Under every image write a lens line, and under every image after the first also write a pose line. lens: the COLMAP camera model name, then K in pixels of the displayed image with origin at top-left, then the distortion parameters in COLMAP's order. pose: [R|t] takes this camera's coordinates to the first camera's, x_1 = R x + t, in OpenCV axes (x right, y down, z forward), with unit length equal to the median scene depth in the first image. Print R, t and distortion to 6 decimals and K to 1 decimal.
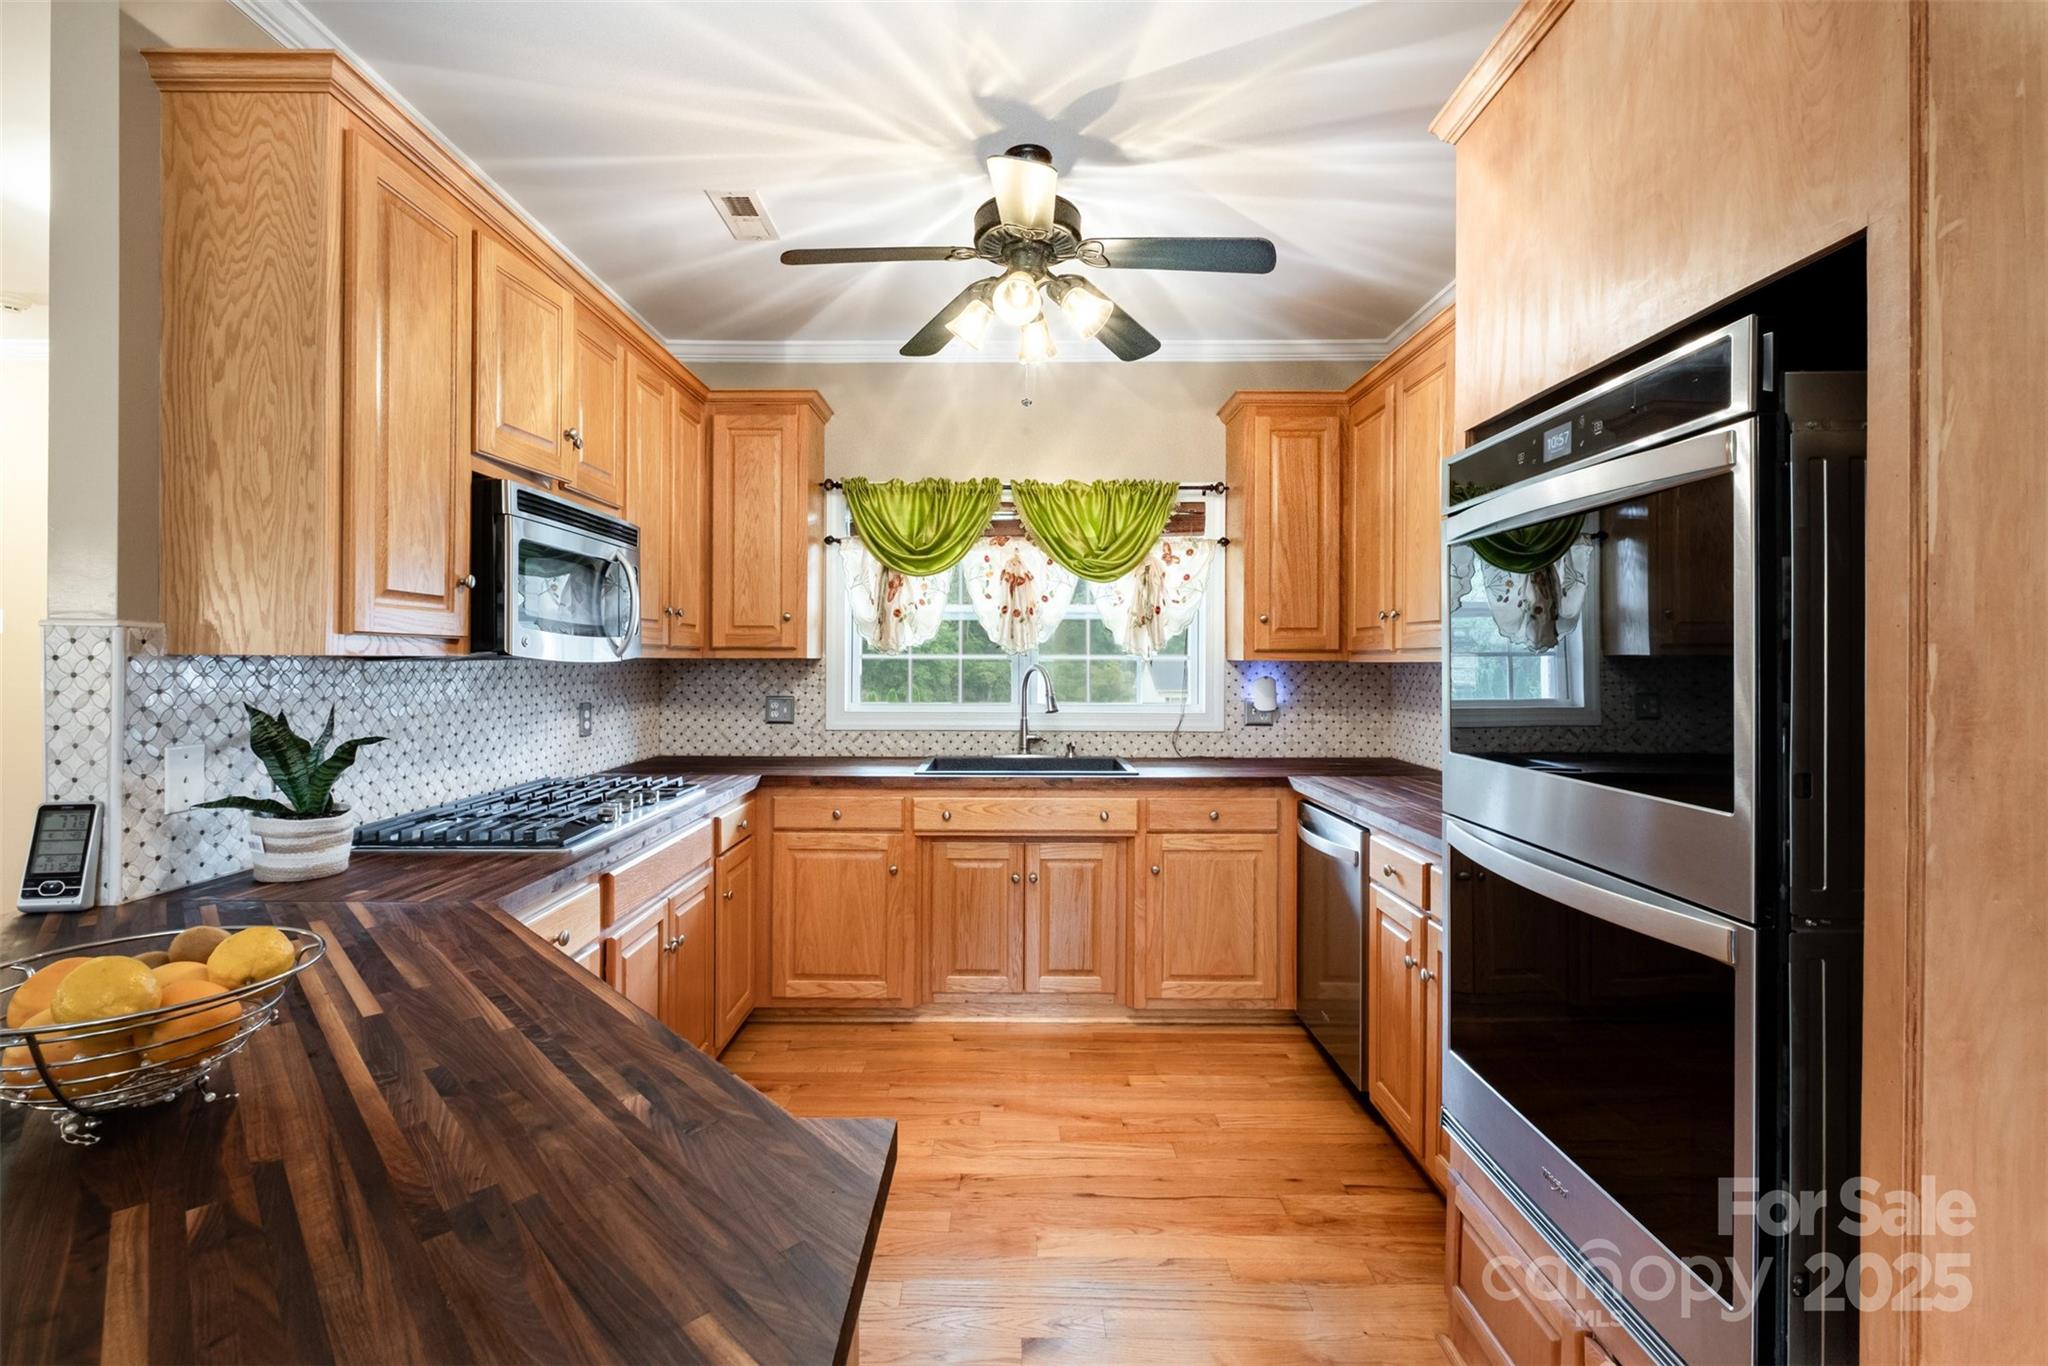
lens RADIAL K [[902.3, 0, 1003.1], [0, 902.3, 657.1], [0, 0, 1]] dist [-0.010126, 0.001968]
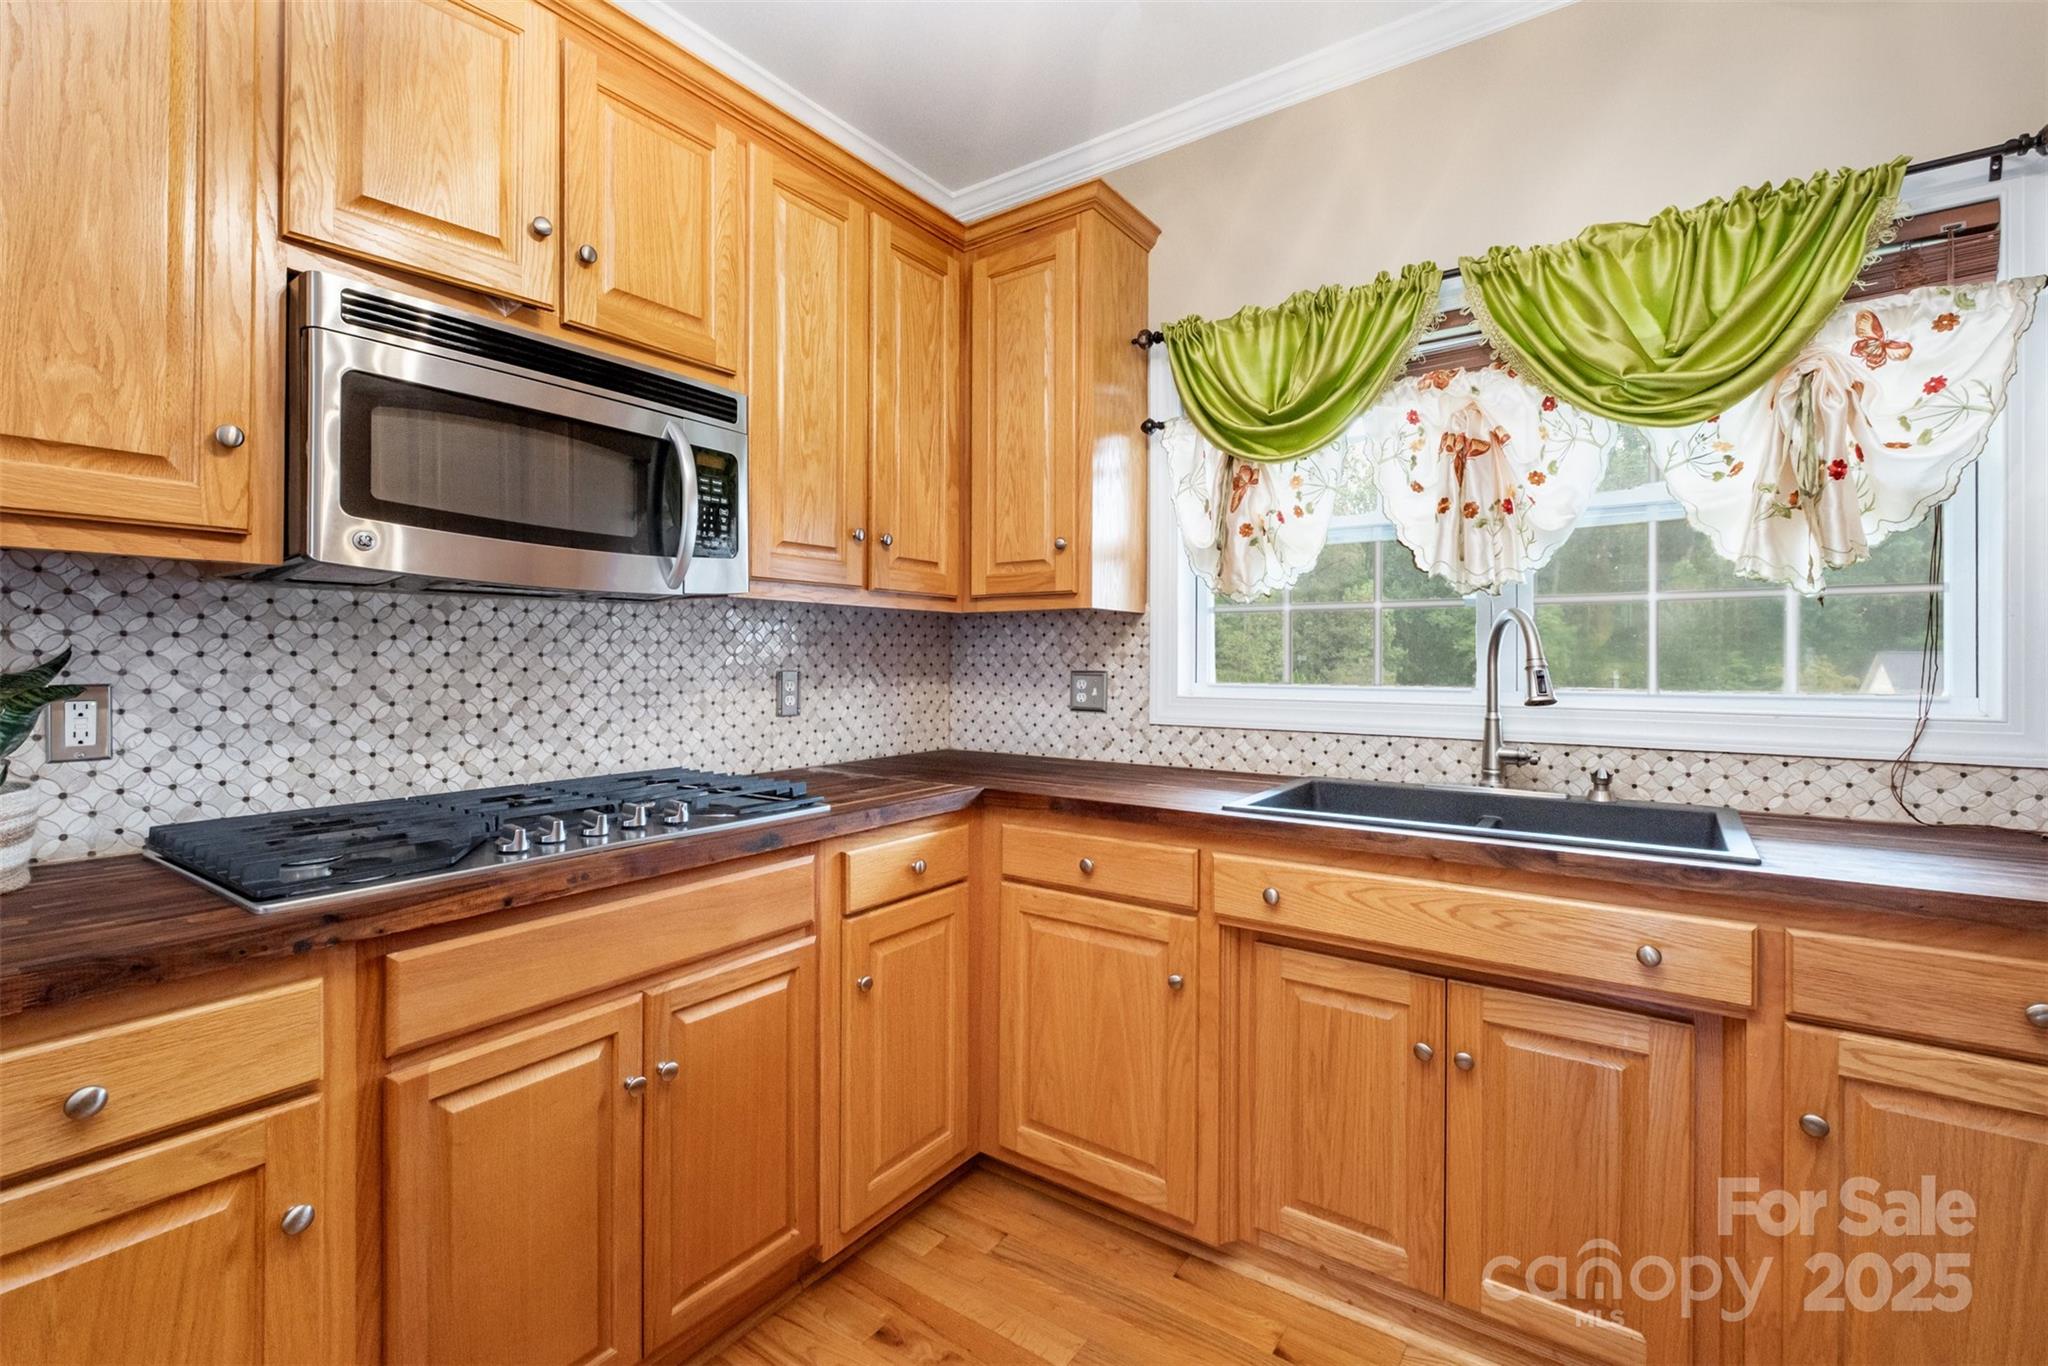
lens RADIAL K [[902.3, 0, 998.9], [0, 902.3, 653.9], [0, 0, 1]] dist [-0.010126, 0.001968]
pose [[0.814959, -0.003192, -0.579510, 0.094399], [0.000897, 0.999991, -0.004247, 0.035350], [0.579518, 0.002941, 0.814954, 0.434863]]
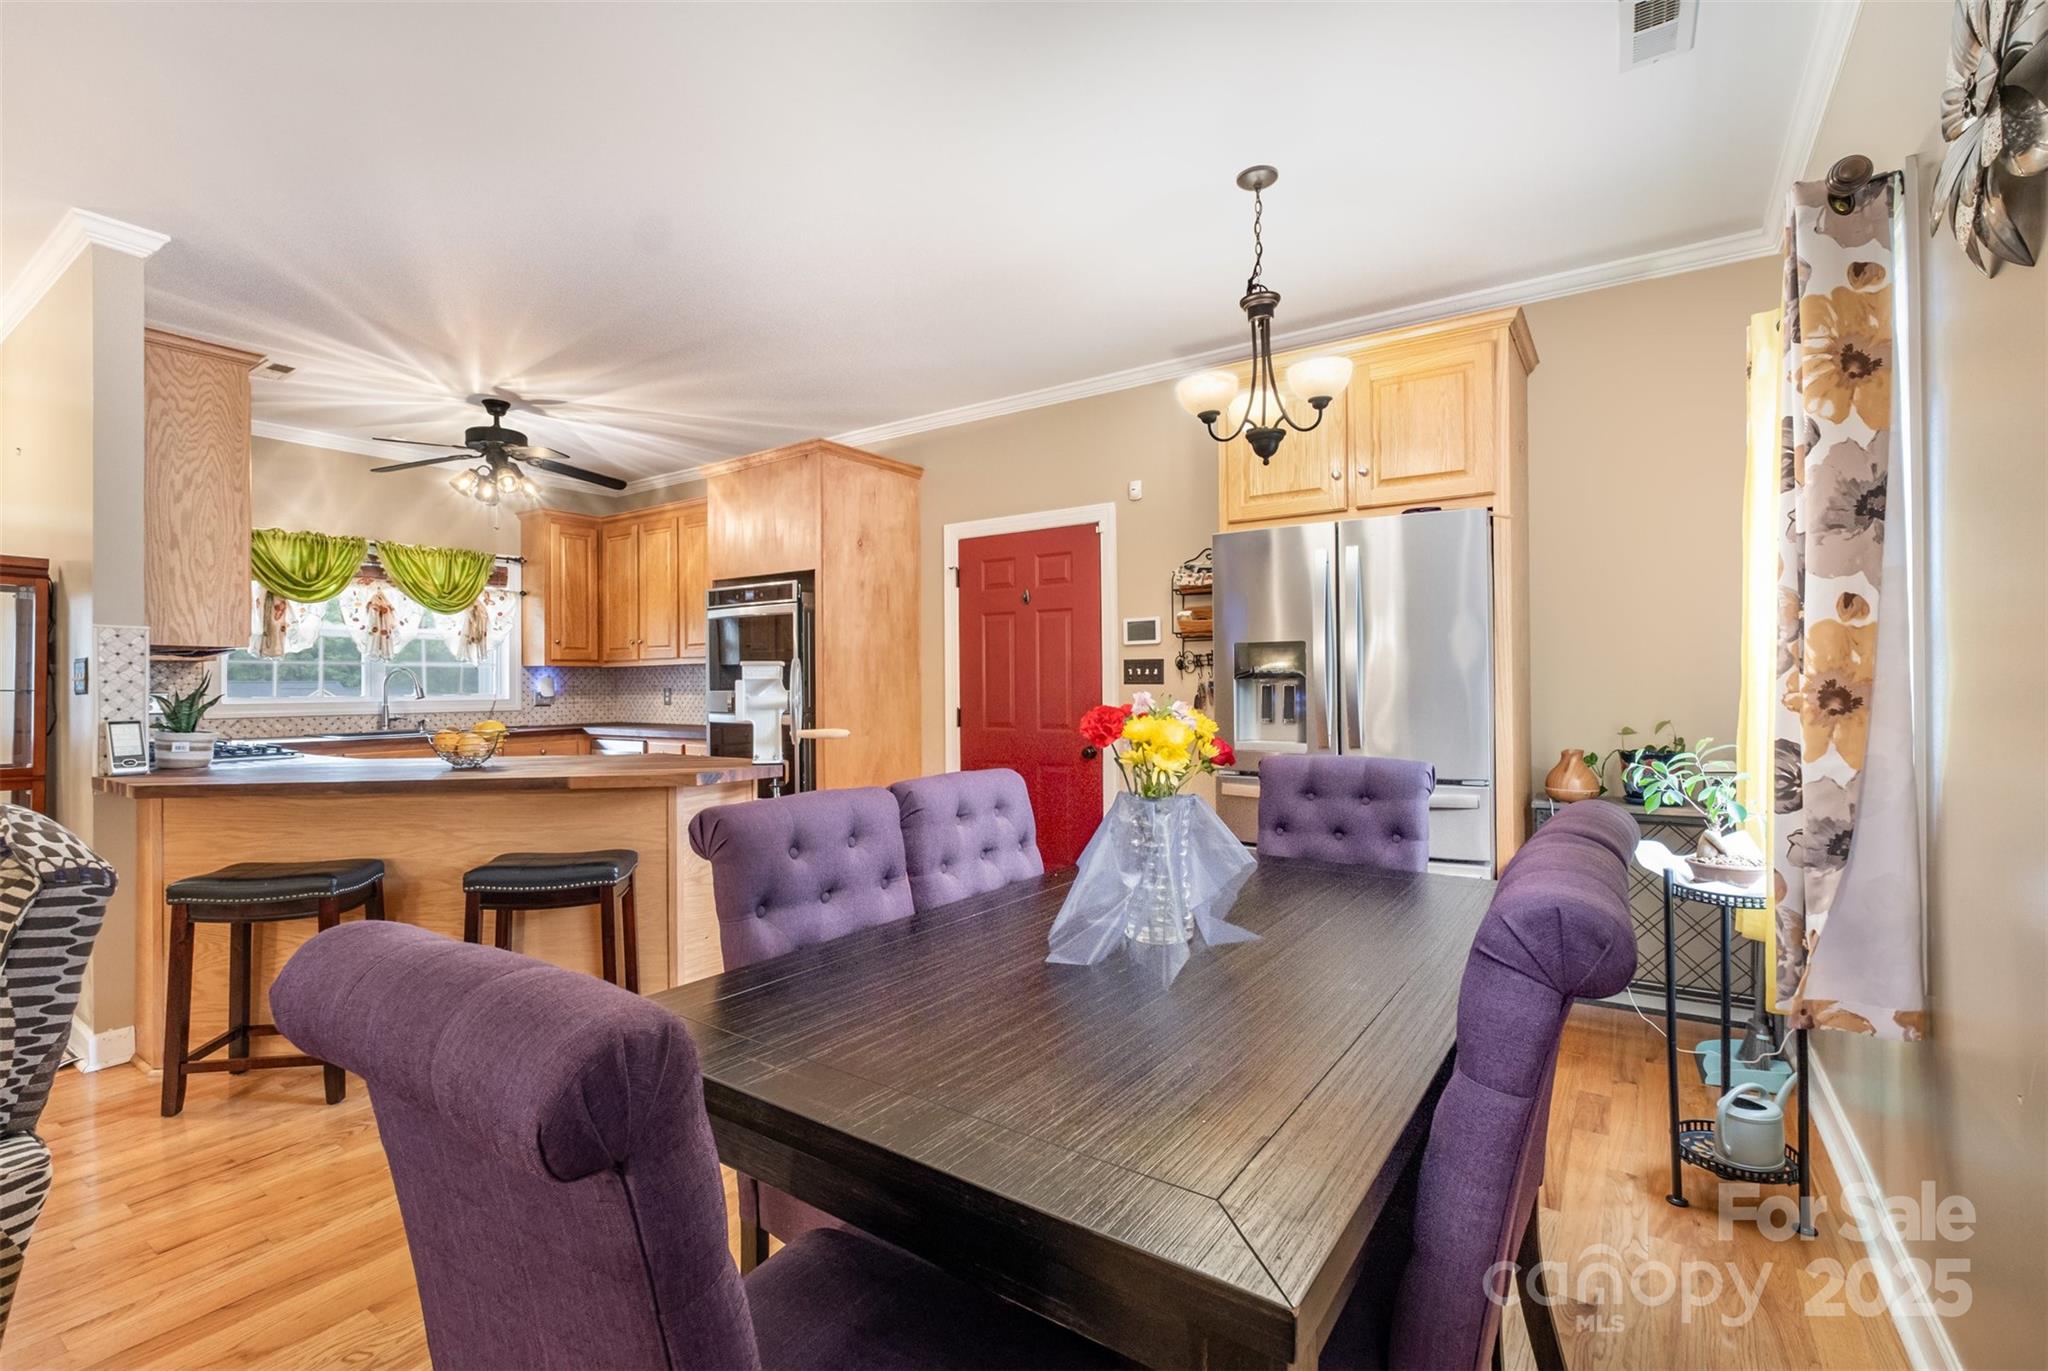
lens RADIAL K [[927.4, 0, 1020.1], [0, 927.4, 686.1], [0, 0, 1]] dist [-0.000550, -0.000090]
pose [[0.556363, -0.008596, 0.830895, -0.670745], [0.007058, 0.999959, 0.005619, 0.037841], [-0.830910, 0.002738, 0.556401, -0.701805]]
